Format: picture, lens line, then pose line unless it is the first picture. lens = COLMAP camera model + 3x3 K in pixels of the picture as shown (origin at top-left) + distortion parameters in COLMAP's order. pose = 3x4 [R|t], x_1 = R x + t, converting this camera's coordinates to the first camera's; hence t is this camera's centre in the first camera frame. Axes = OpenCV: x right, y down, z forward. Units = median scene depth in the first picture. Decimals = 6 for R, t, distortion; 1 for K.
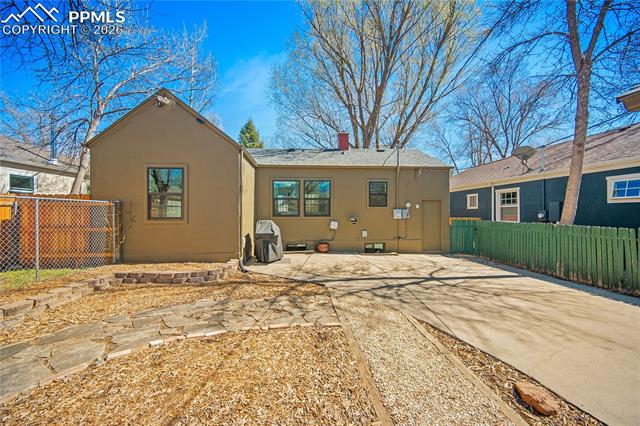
lens RADIAL K [[248.9, 0, 307.3], [0, 248.9, 211.7], [0, 0, 1]] dist [-0.000239, -0.000007]
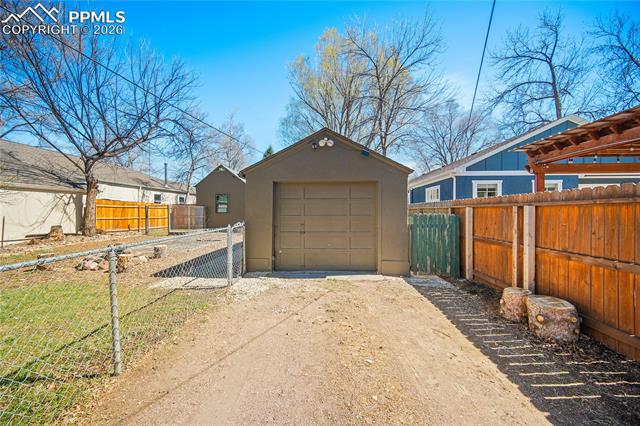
lens RADIAL K [[252.4, 0, 322.3], [0, 252.4, 214.9], [0, 0, 1]] dist [-0.001047, -0.000033]
pose [[0.996188, -0.004829, -0.087098, 0.495527], [0.006196, 0.999862, 0.015427, 0.011336], [0.087011, -0.015908, 0.996080, -1.060200]]
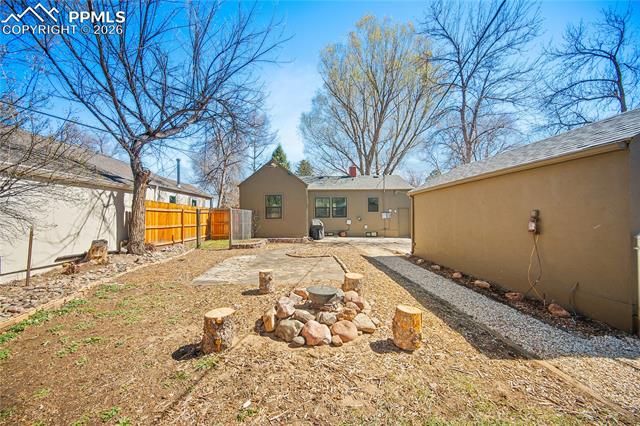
lens RADIAL K [[249.6, 0, 315.1], [0, 249.6, 214.9], [0, 0, 1]] dist [0.000922, 0.000088]
pose [[0.999936, -0.008230, 0.007785, -0.143352], [0.008263, 0.999957, -0.004220, 0.006850], [-0.007750, 0.004284, 0.999961, -0.767345]]
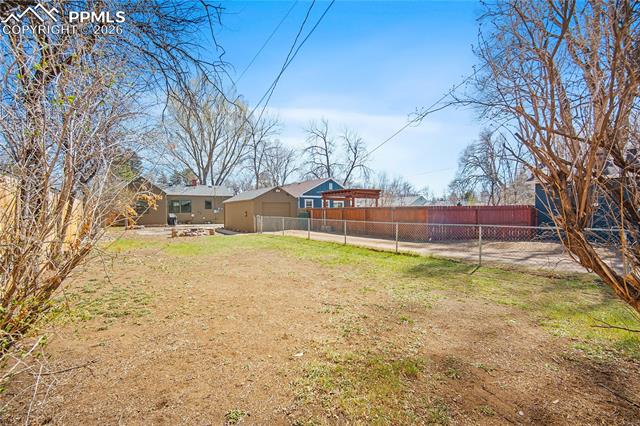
lens RADIAL K [[252.4, 0, 322.3], [0, 252.4, 214.9], [0, 0, 1]] dist [-0.001047, -0.000033]
pose [[0.797248, -0.022960, 0.603215, -0.450609], [0.007217, 0.999568, 0.028508, -0.022819], [-0.603608, -0.018375, 0.797069, -2.216648]]
